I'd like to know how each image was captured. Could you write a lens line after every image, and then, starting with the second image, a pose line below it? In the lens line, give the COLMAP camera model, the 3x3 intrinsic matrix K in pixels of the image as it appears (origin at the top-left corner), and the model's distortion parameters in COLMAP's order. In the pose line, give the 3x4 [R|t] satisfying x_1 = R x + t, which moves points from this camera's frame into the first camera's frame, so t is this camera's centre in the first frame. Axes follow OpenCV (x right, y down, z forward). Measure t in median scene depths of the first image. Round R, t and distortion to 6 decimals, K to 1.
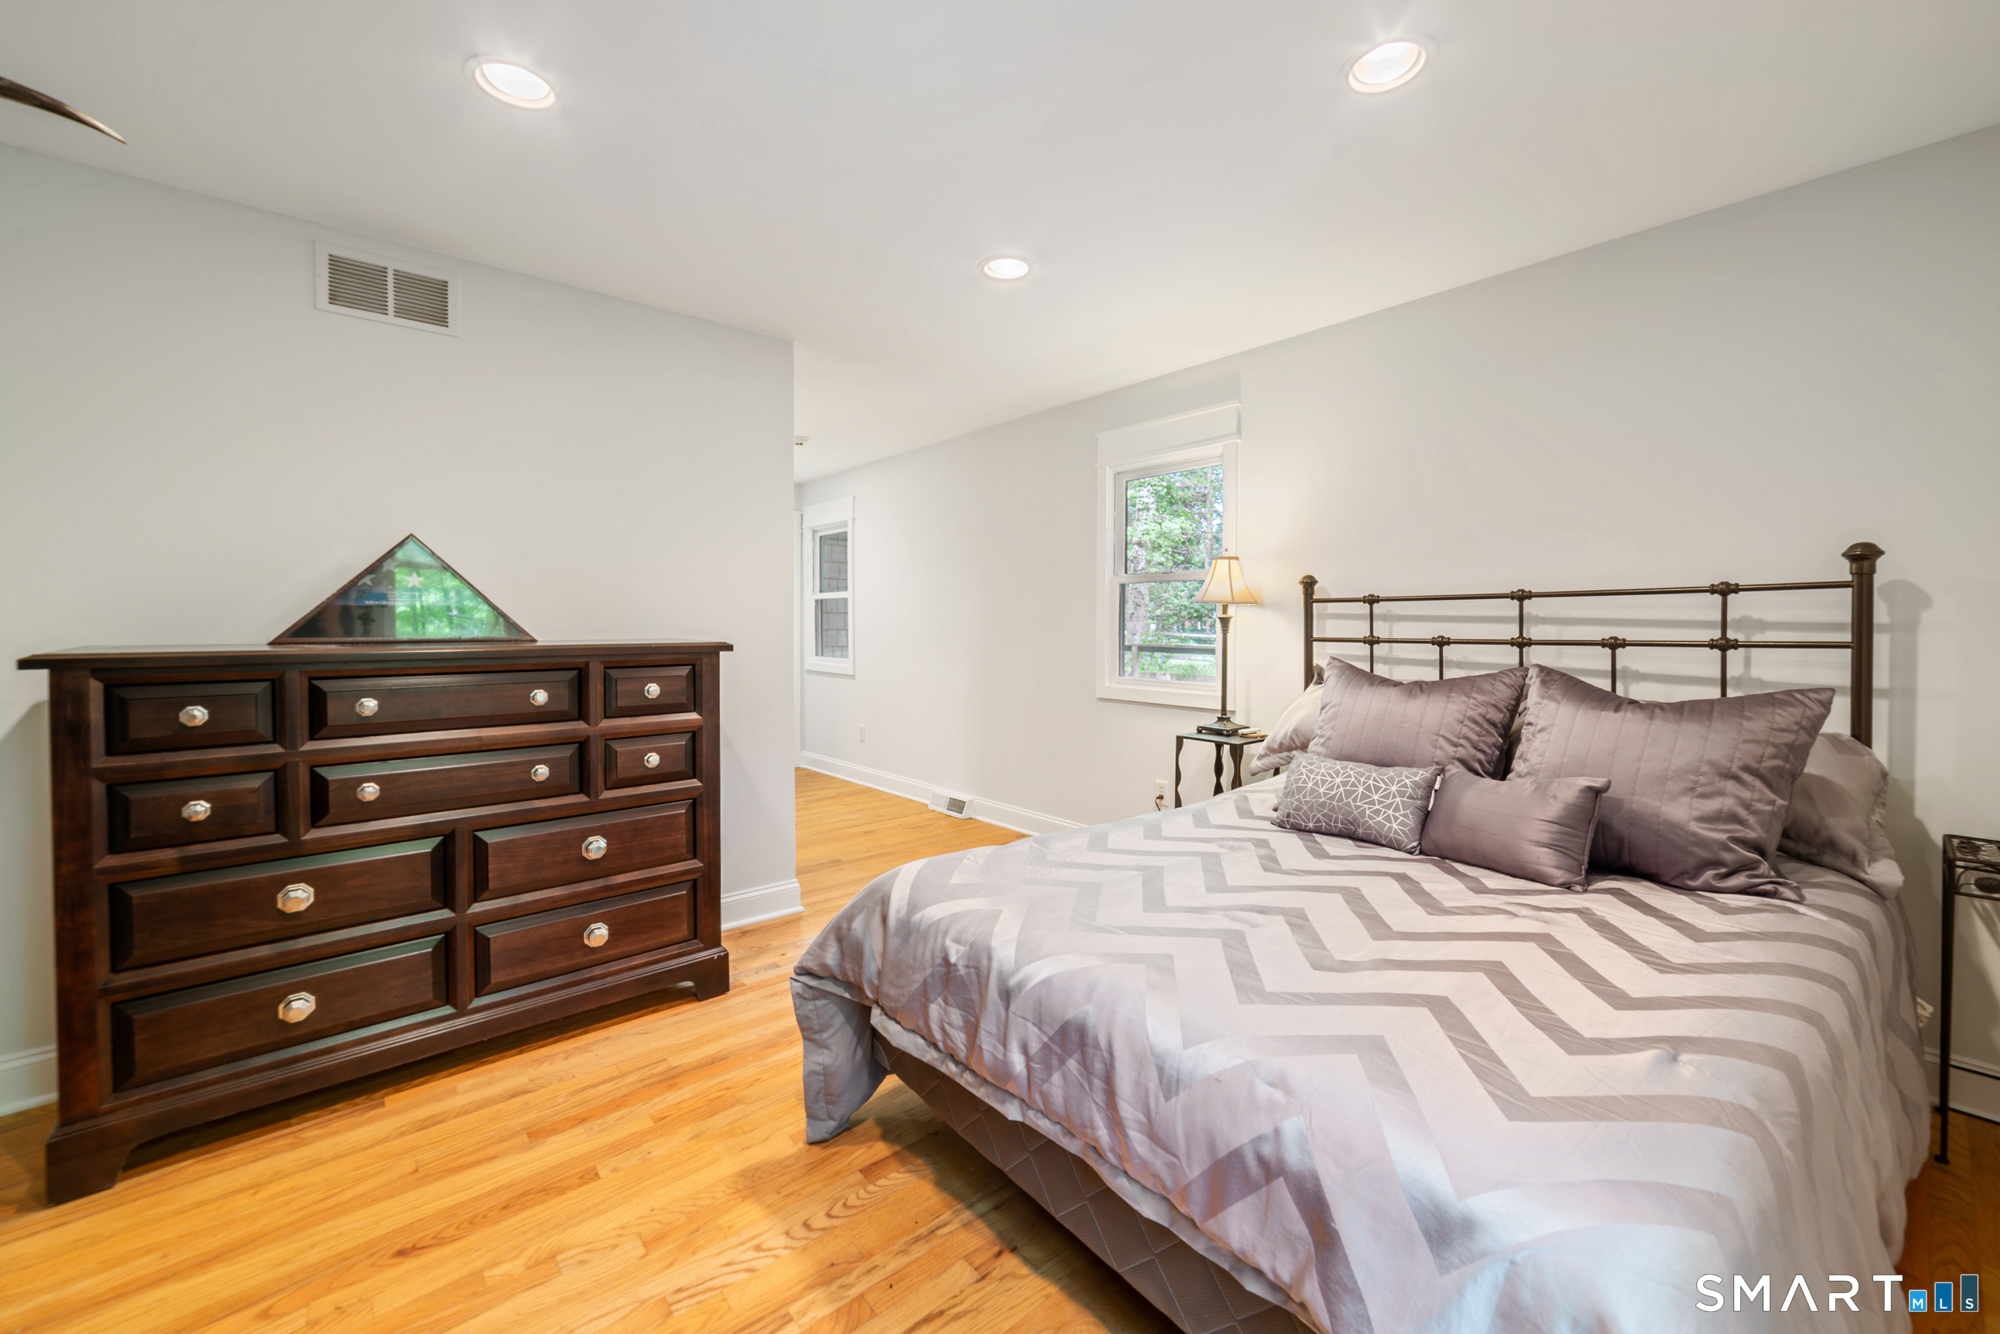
lens RADIAL K [[779.5, 0, 990.7], [0, 779.5, 622.5], [0, 0, 1]] dist [0.000694, 0.000251]
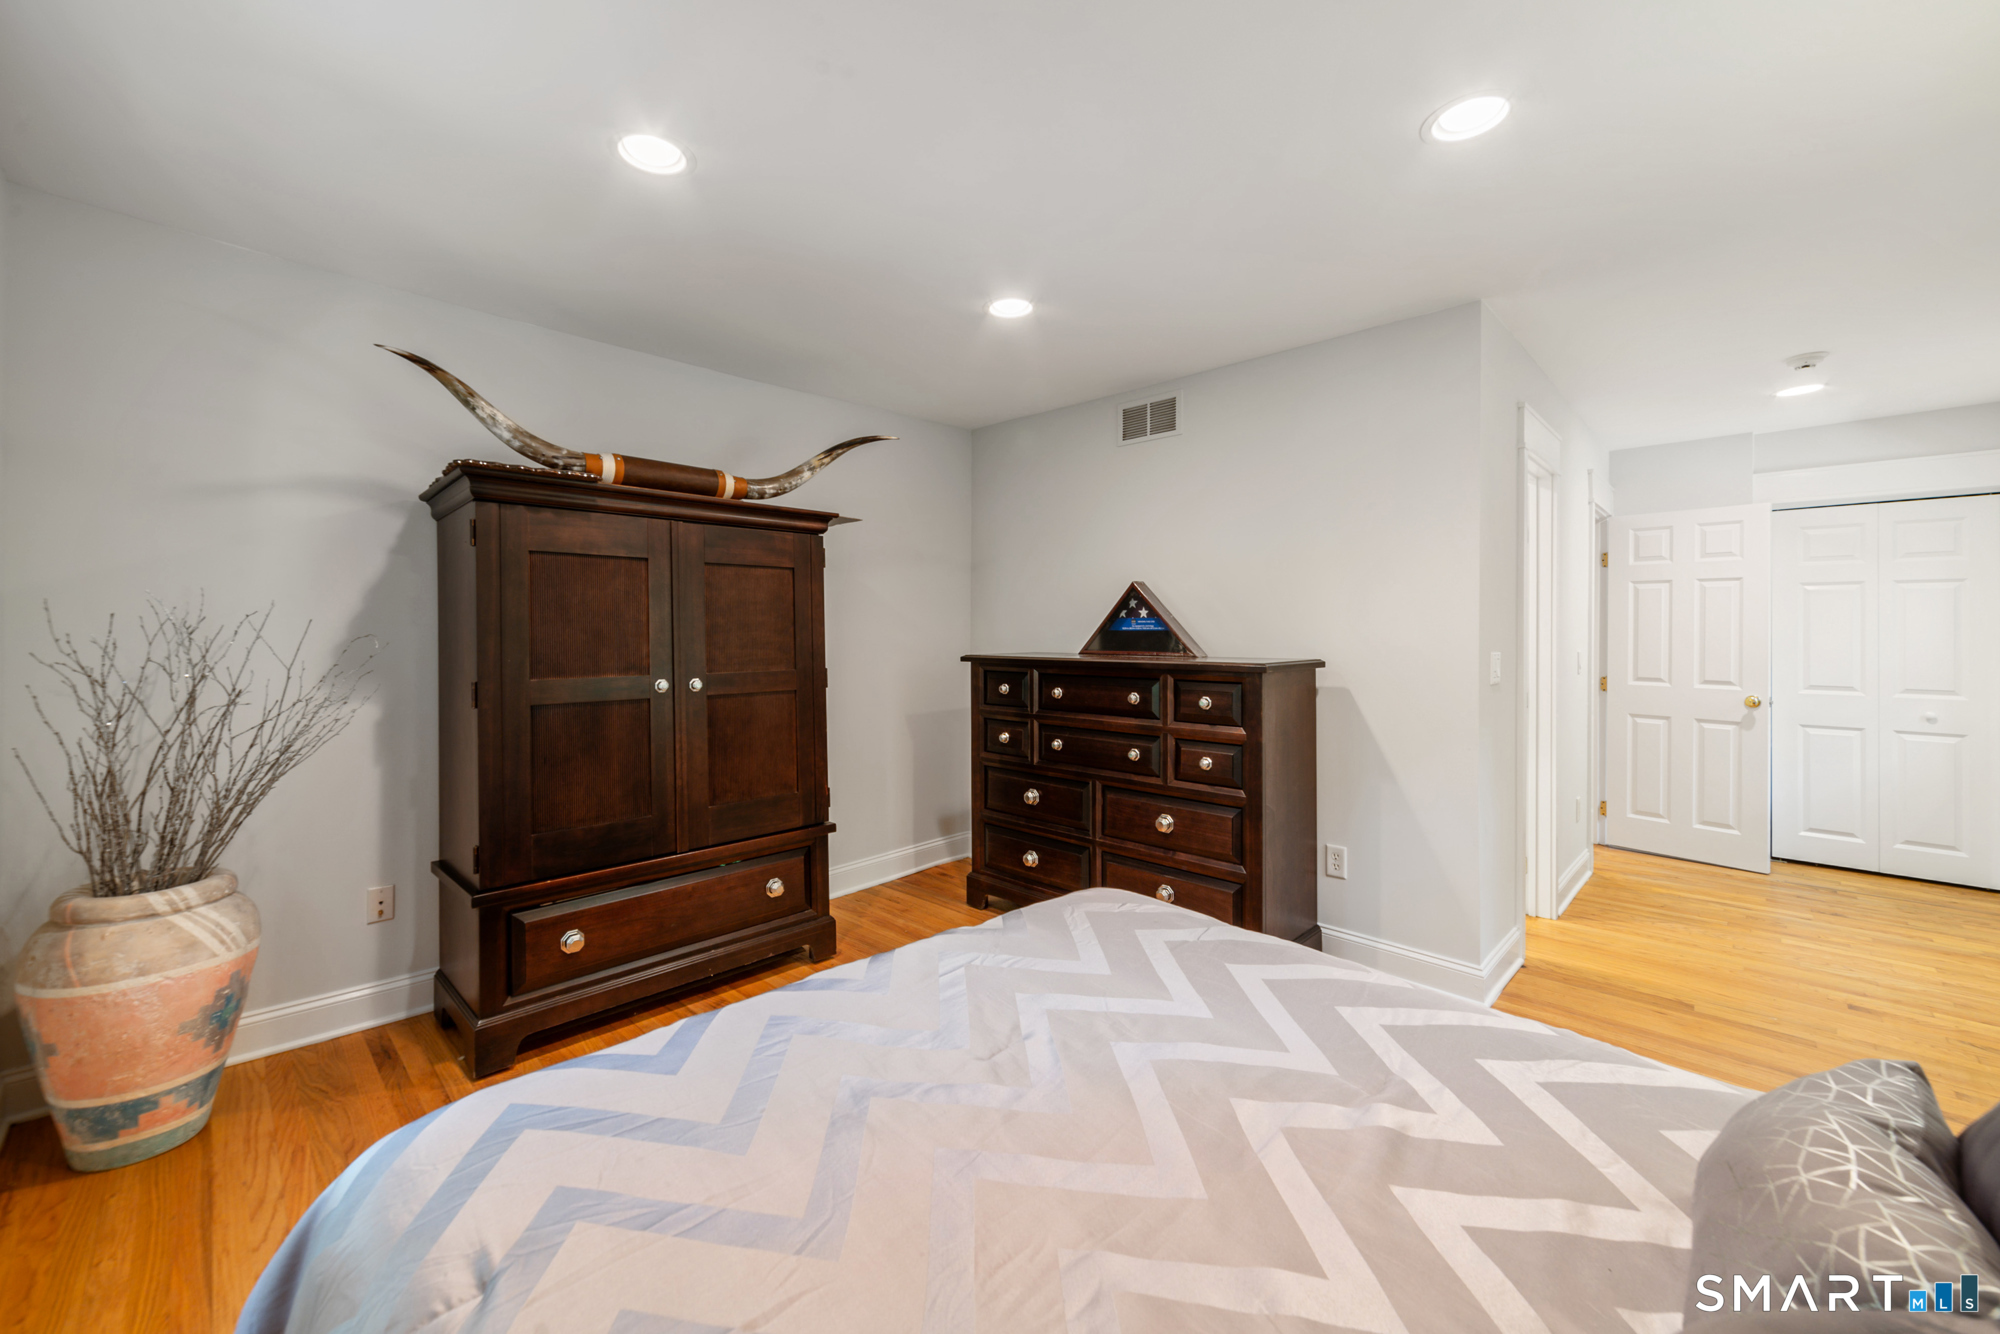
lens RADIAL K [[778.3, 0, 993.8], [0, 778.3, 637.4], [0, 0, 1]] dist [-0.001649, 0.000146]
pose [[0.090185, -0.003795, -0.995918, 0.677217], [-0.013102, 0.999902, -0.004997, 0.001109], [0.995839, 0.013499, 0.090126, 0.587159]]
